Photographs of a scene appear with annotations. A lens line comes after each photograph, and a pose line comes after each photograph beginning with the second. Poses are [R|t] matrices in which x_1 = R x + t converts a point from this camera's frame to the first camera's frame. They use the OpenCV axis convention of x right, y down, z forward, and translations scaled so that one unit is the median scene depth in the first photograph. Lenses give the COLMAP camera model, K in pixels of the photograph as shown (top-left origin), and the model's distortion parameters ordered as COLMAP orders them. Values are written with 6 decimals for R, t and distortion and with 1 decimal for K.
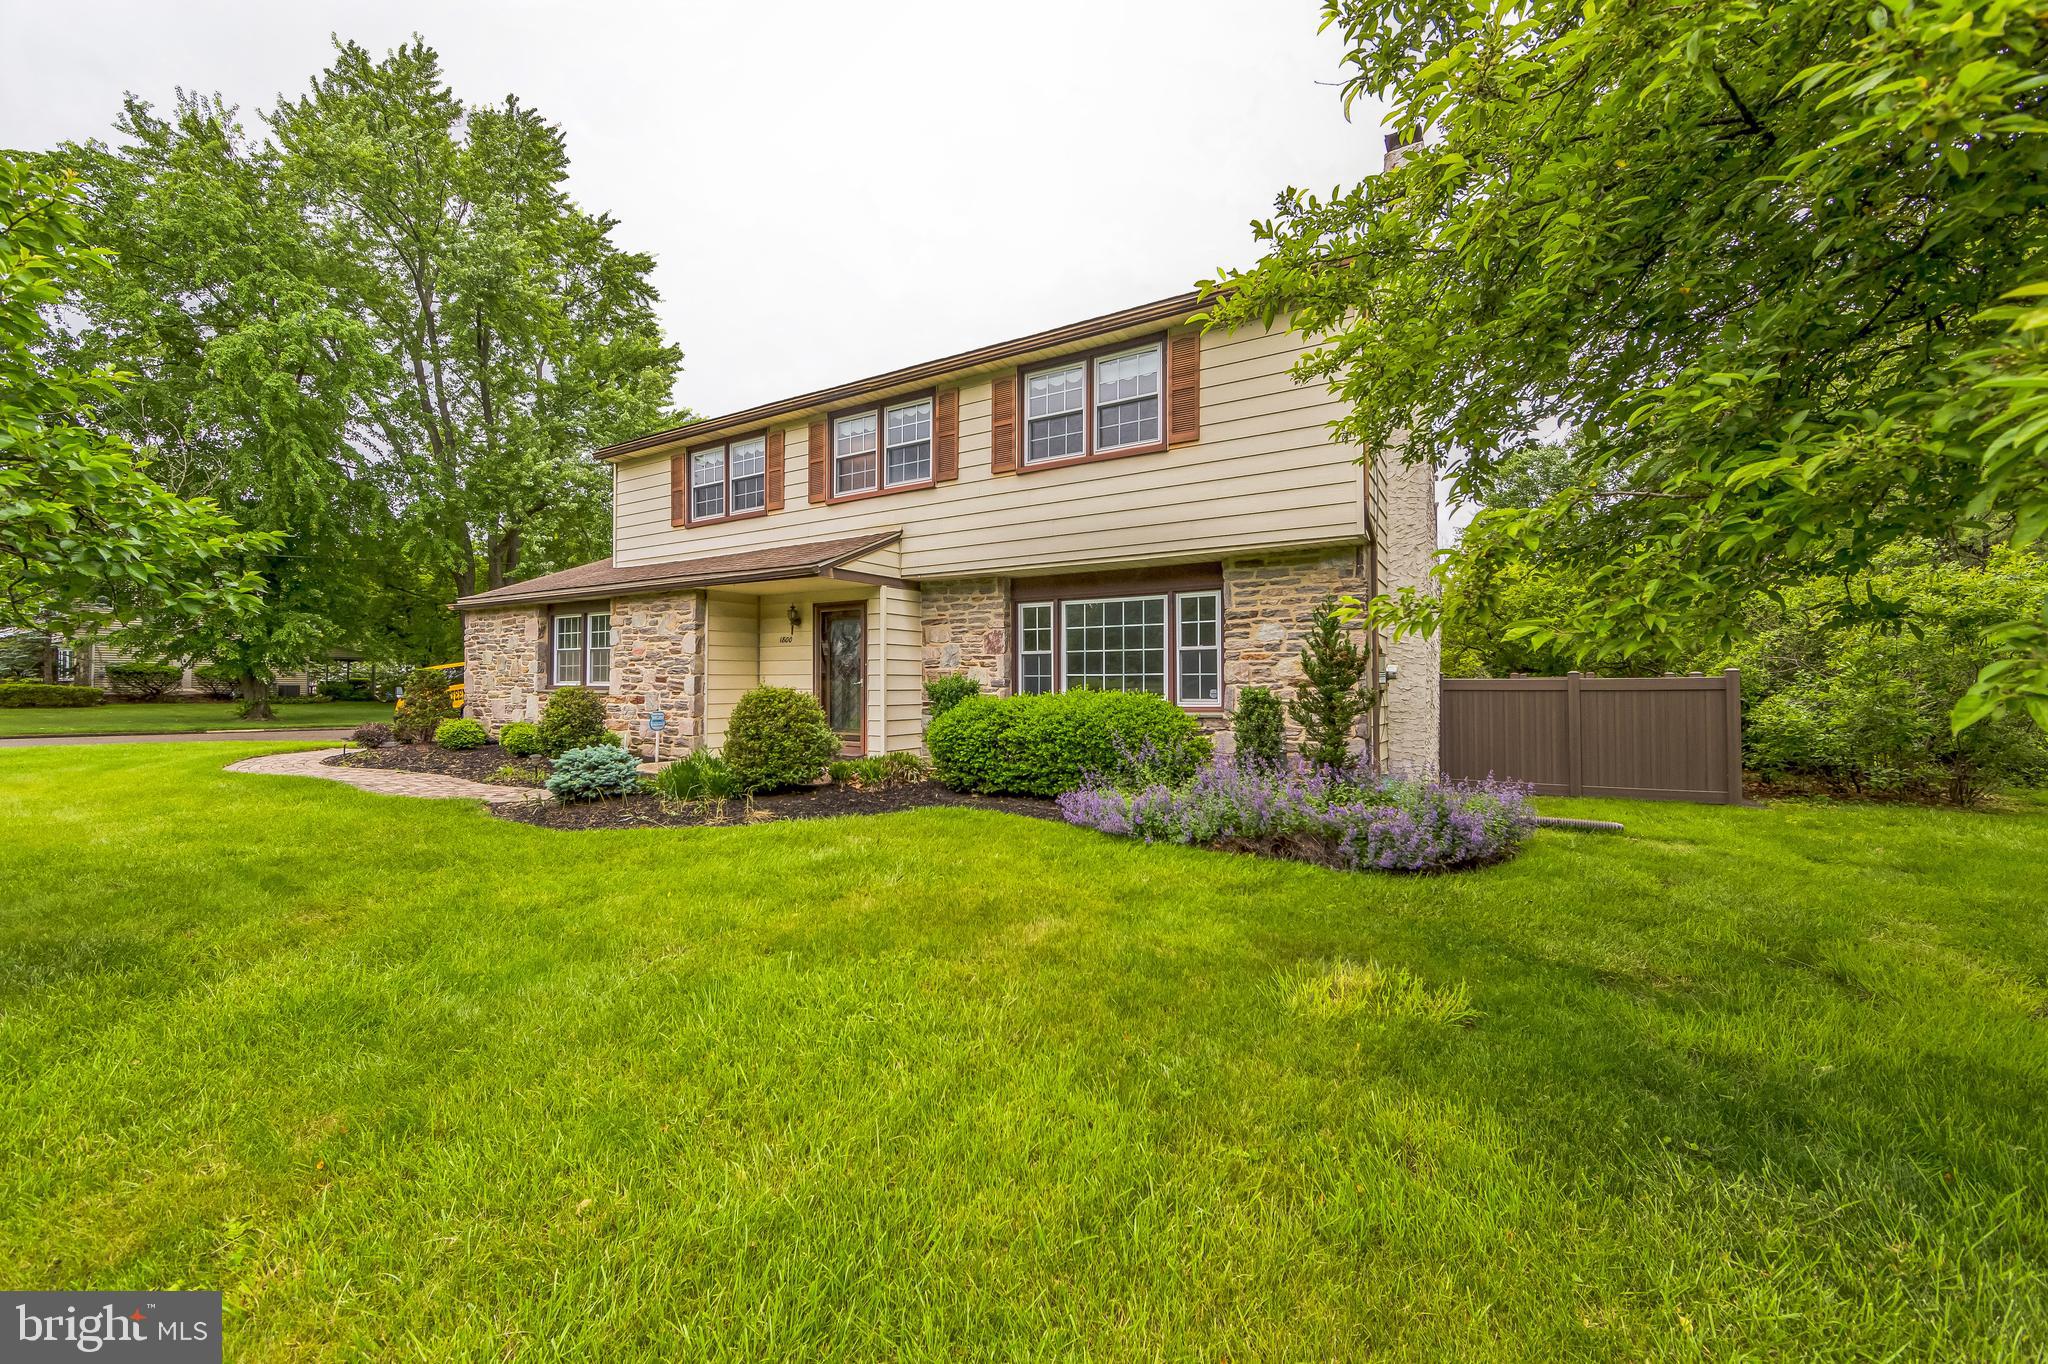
lens RADIAL K [[803.2, 0, 1029.6], [0, 803.2, 670.5], [0, 0, 1]] dist [0.001052, -0.000386]
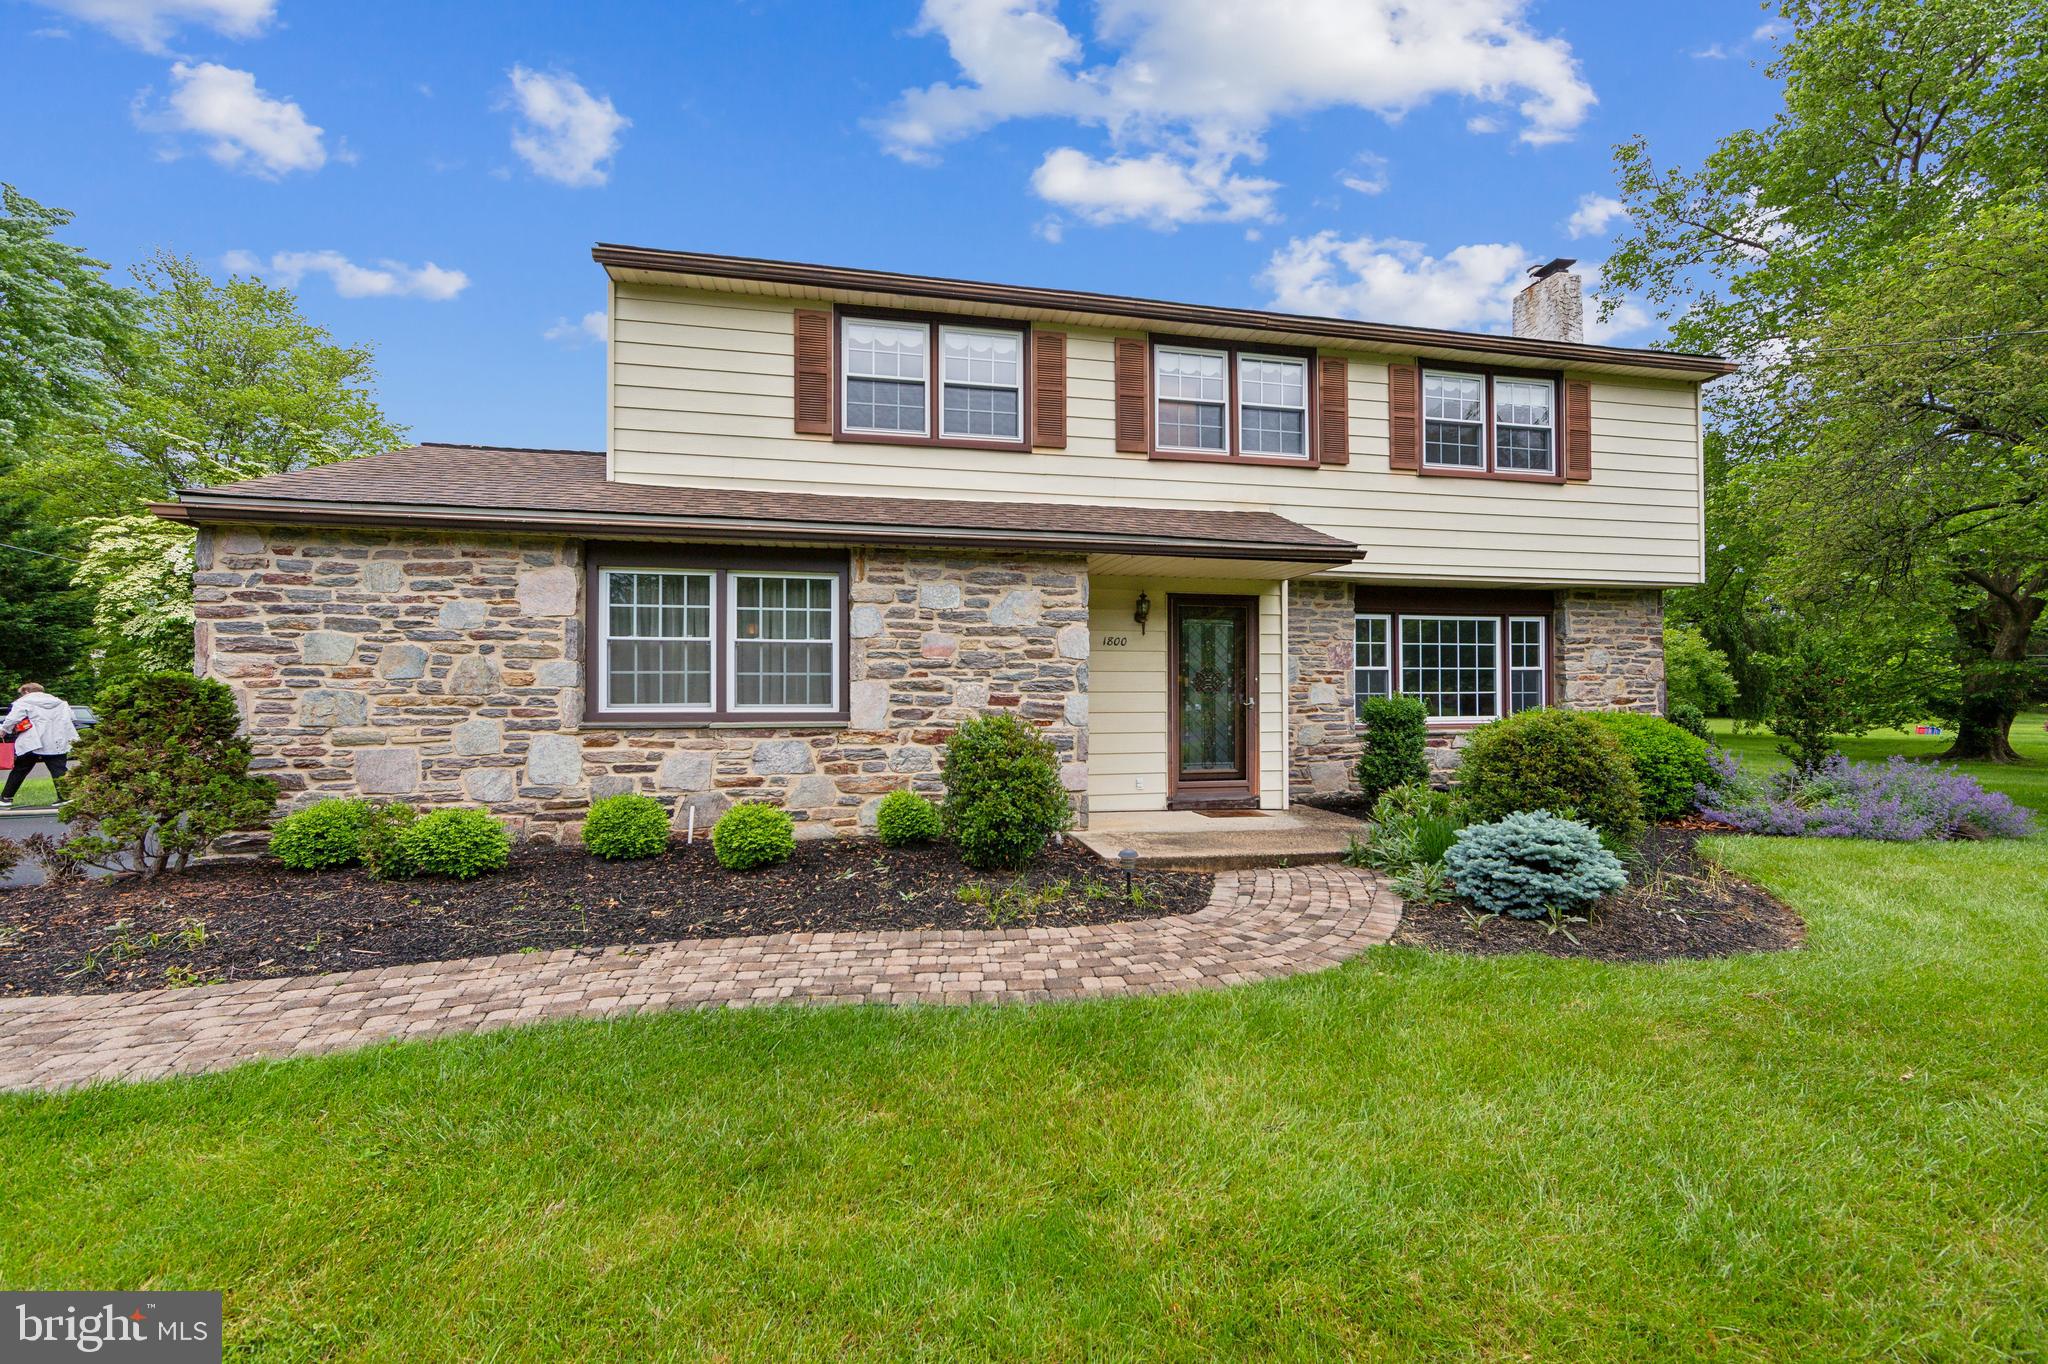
lens RADIAL K [[803.2, 0, 1045.3], [0, 803.2, 683.1], [0, 0, 1]] dist [0.001052, -0.000386]
pose [[0.730245, 0.007569, 0.683143, -0.857791], [-0.008976, 0.999959, -0.001484, -0.000824], [-0.683126, -0.005048, 0.730283, 0.556479]]
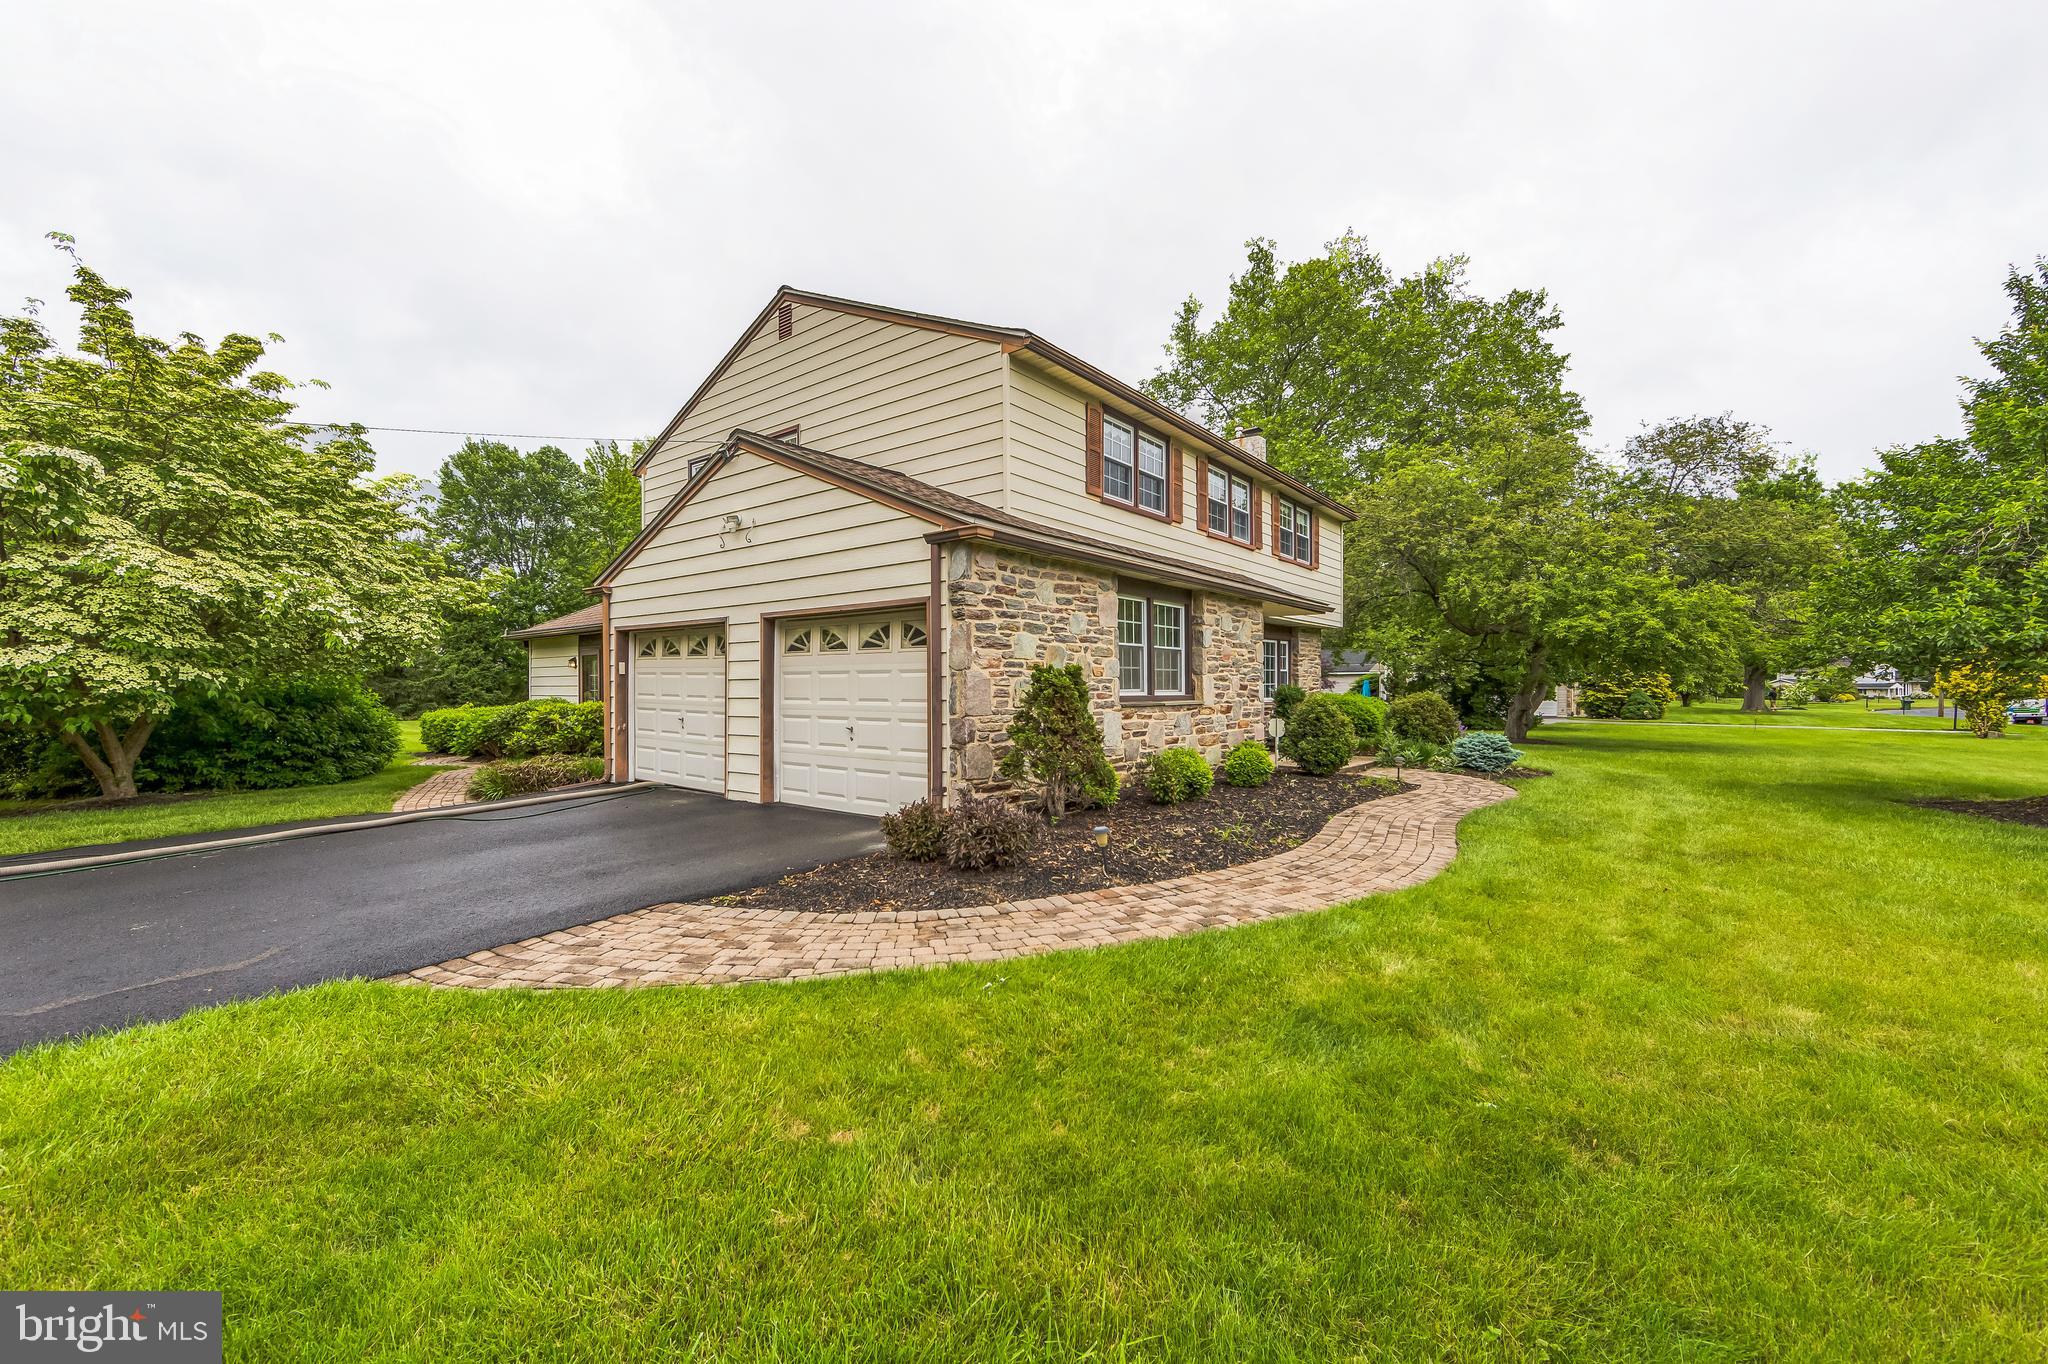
lens RADIAL K [[803.2, 0, 1021.8], [0, 803.2, 693.8], [0, 0, 1]] dist [0.001052, -0.000386]
pose [[0.124613, -0.009026, 0.992164, -1.499185], [-0.011562, 0.999878, 0.010549, 0.012439], [-0.992138, -0.012786, 0.124494, 1.168493]]
